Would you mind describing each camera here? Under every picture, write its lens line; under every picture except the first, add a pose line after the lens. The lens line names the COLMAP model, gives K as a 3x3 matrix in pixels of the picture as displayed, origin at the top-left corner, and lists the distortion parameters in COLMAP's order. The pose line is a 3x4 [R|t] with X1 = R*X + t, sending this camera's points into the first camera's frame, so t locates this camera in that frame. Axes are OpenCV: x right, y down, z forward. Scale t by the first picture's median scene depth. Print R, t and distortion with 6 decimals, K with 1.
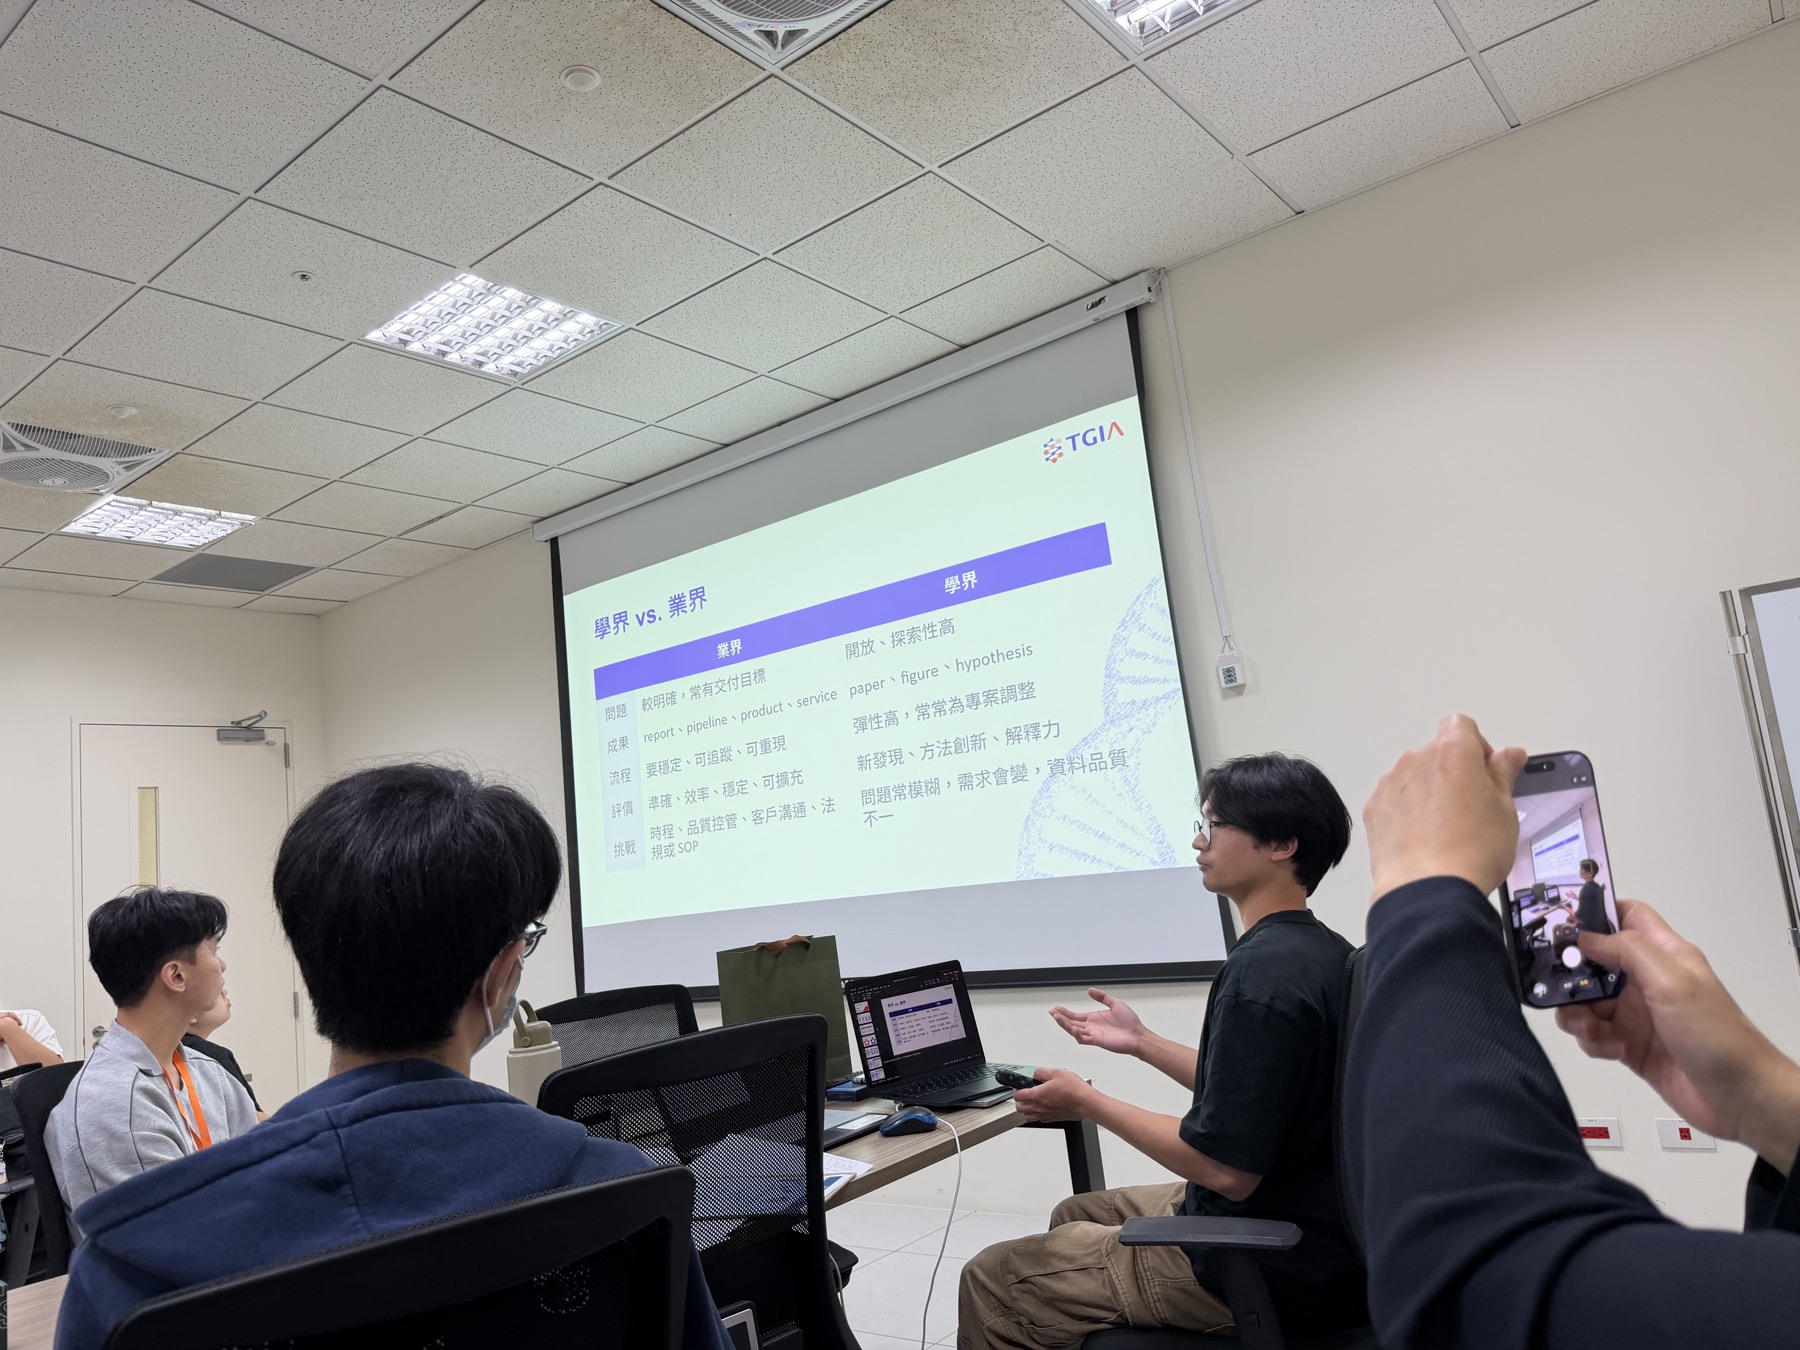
lens RADIAL K [[1273.9, 0, 895.7], [0, 1273.9, 669.7], [0, 0, 1]] dist [0.049977, -0.079686]
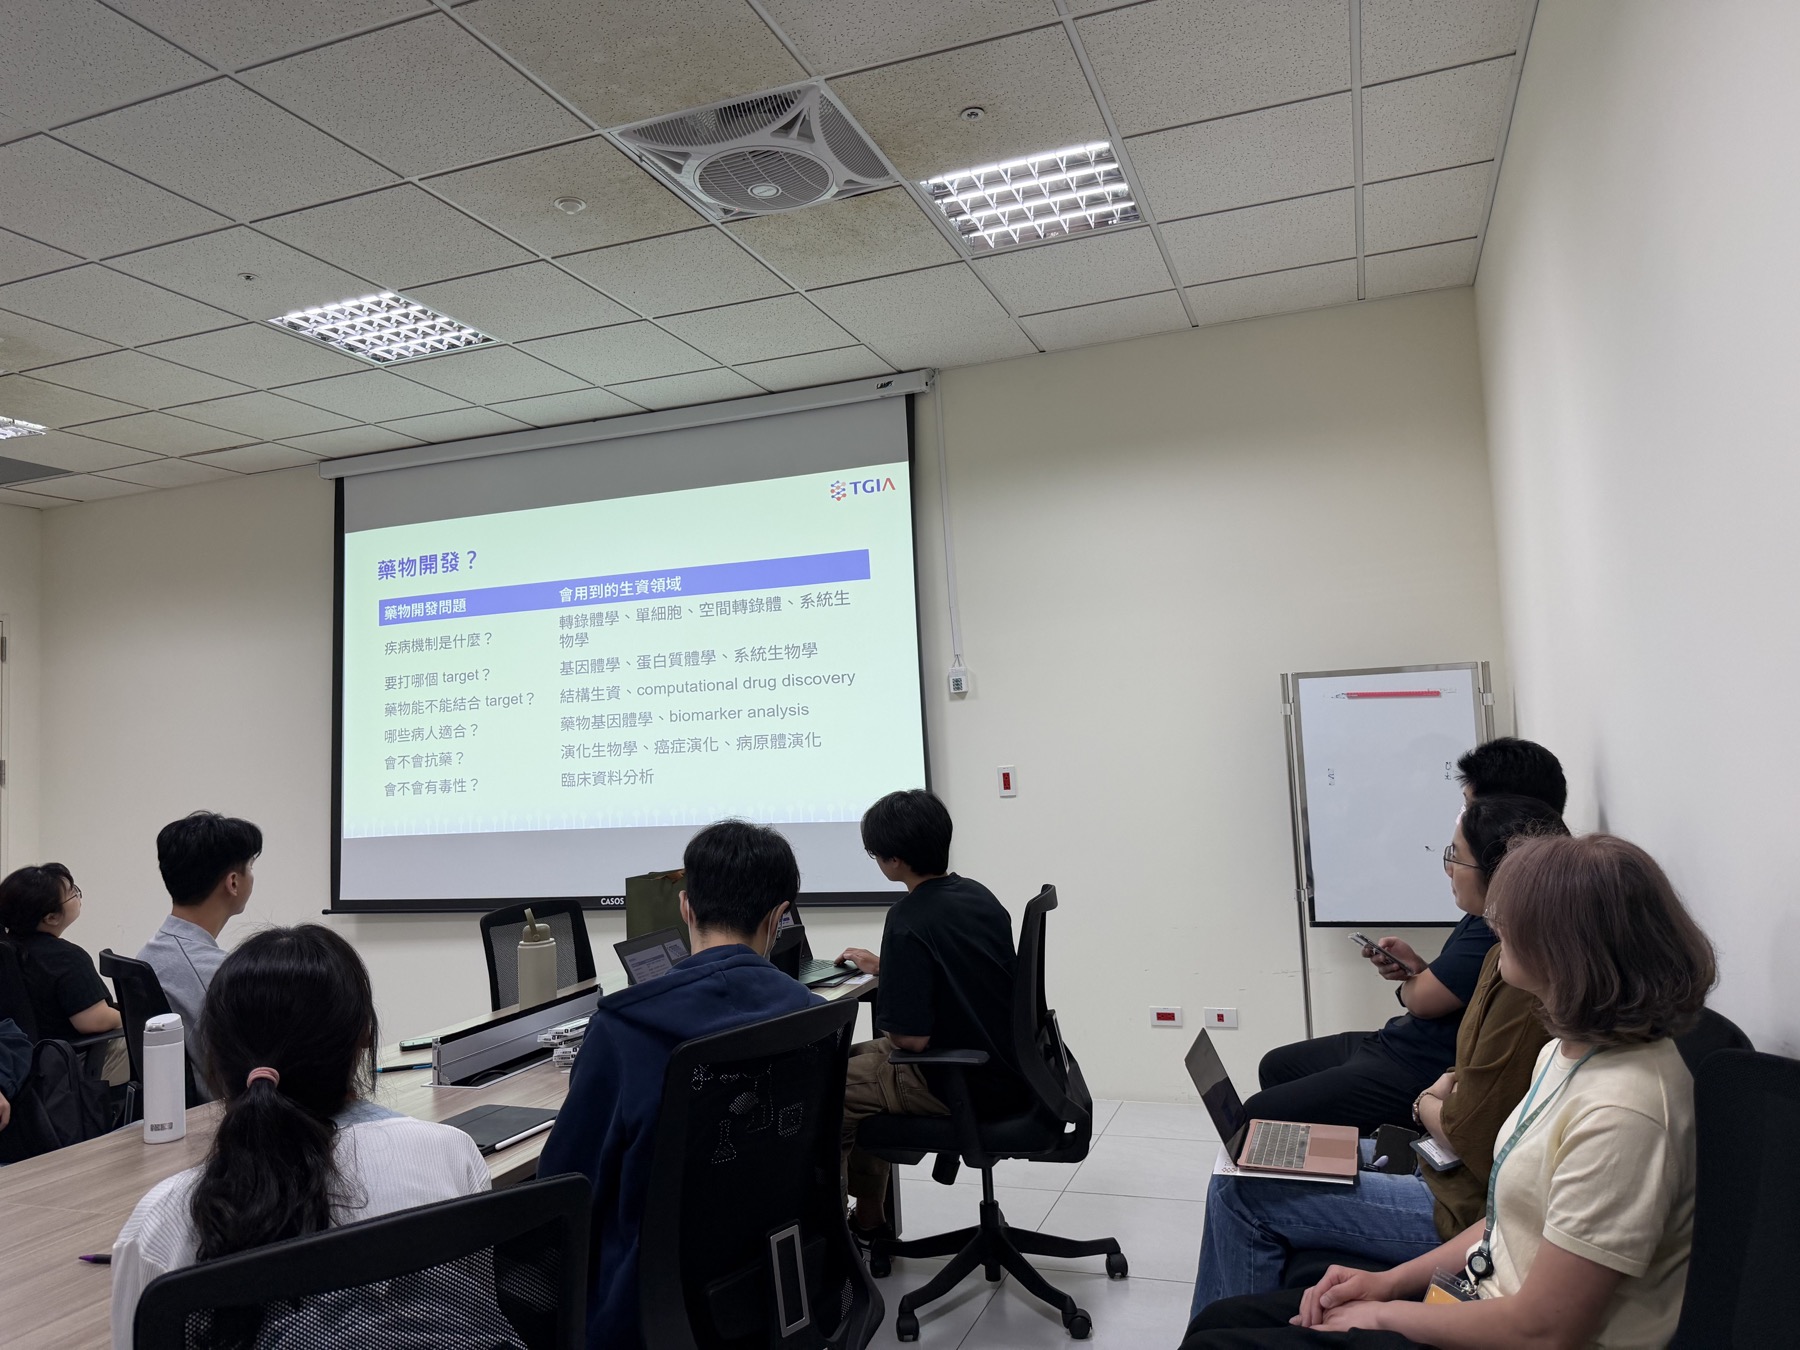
lens RADIAL K [[1273.9, 0, 893.1], [0, 1273.9, 658.6], [0, 0, 1]] dist [0.049977, -0.079686]
pose [[0.950265, 0.090372, 0.298044, -0.194051], [-0.106640, 0.993542, 0.038746, -0.063554], [-0.292617, -0.068603, 0.953766, -0.246666]]
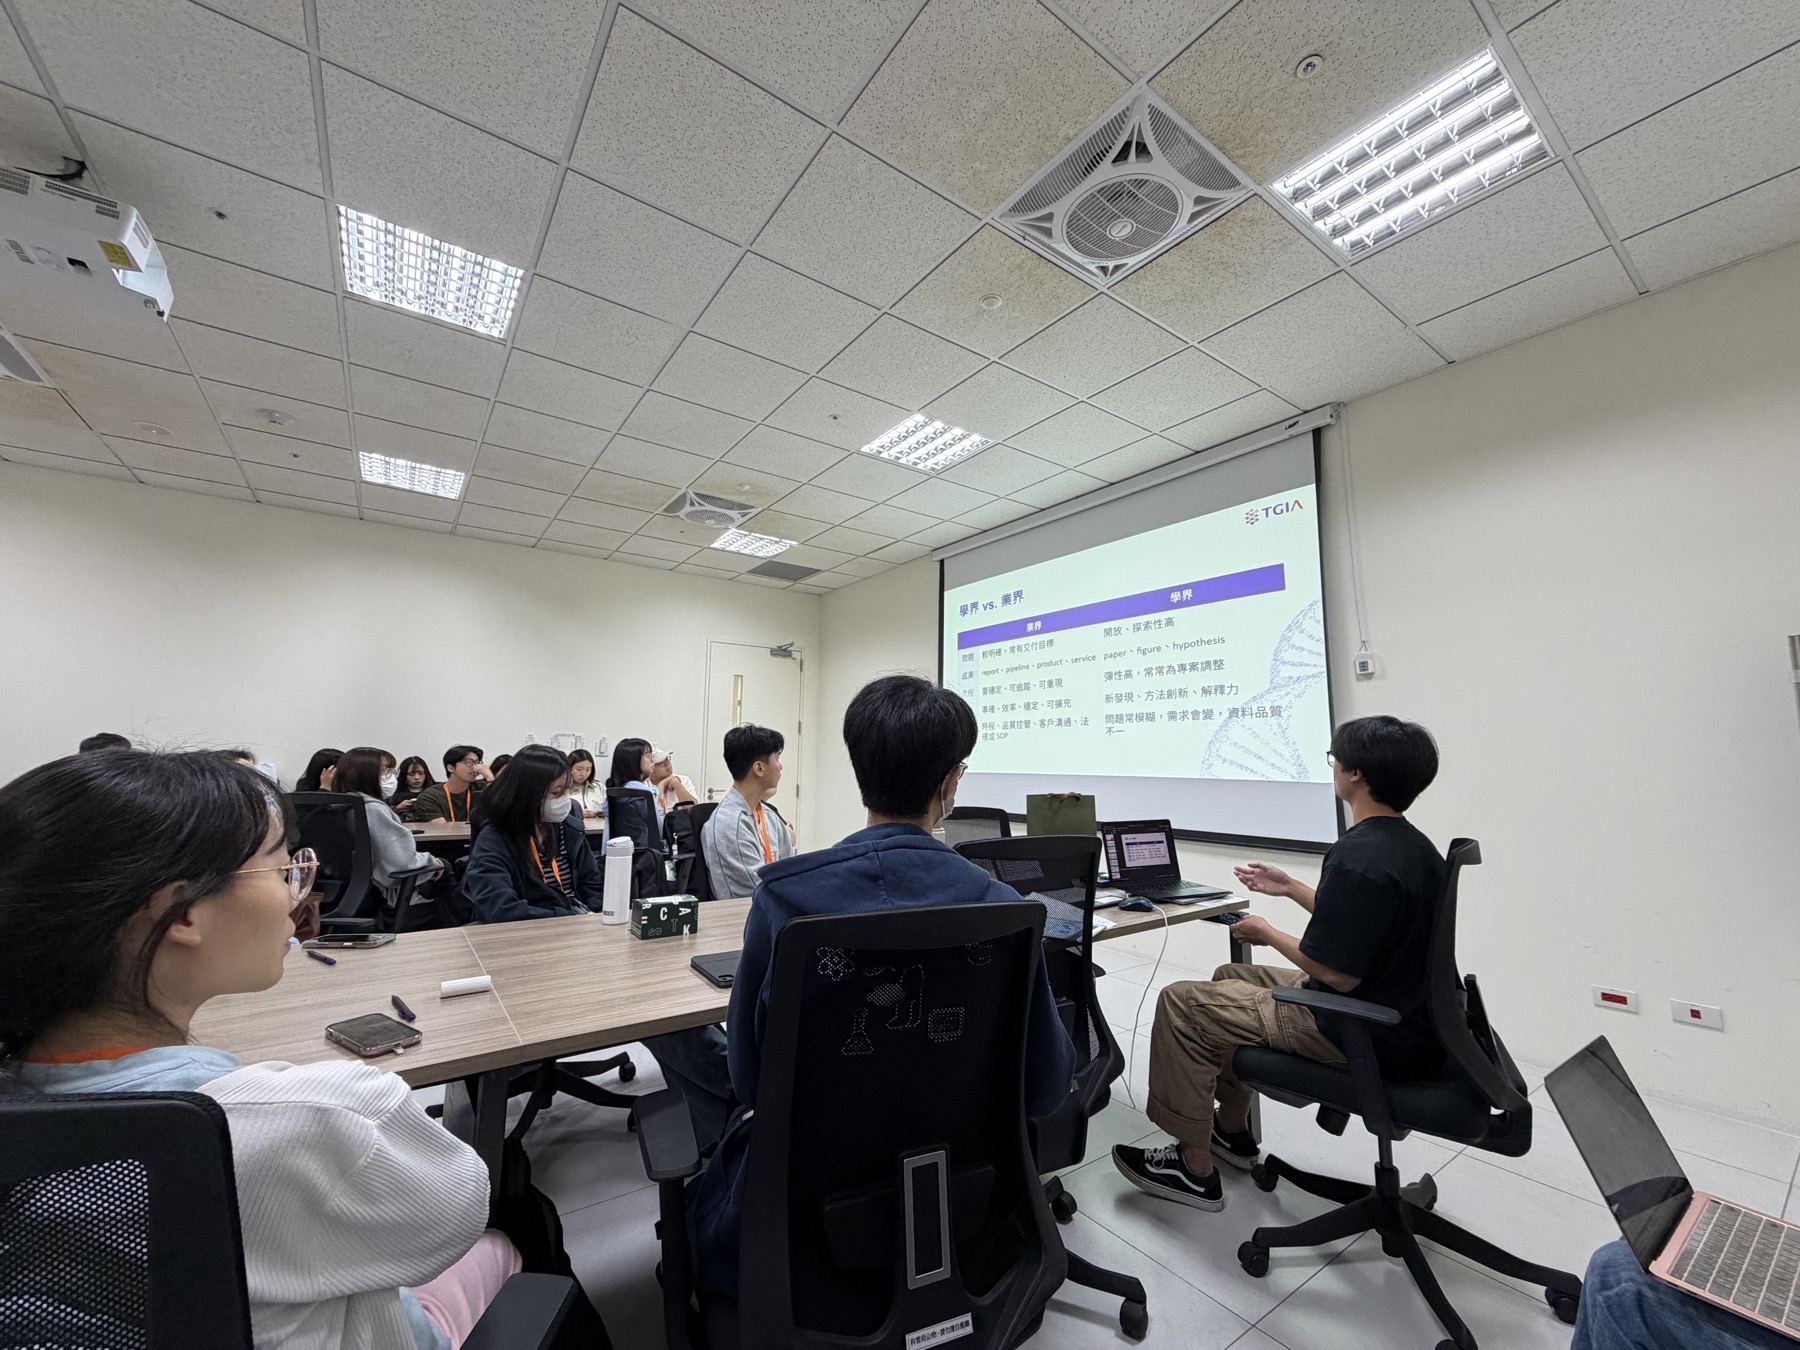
lens RADIAL K [[717.3, 0, 888.0], [0, 717.3, 676.9], [0, 0, 1]] dist [-0.007407, 0.001264]
pose [[0.949118, 0.090284, -0.301703, -0.023724], [-0.073634, 0.995090, 0.066137, 0.002567], [0.306192, -0.040556, 0.951105, -0.009836]]
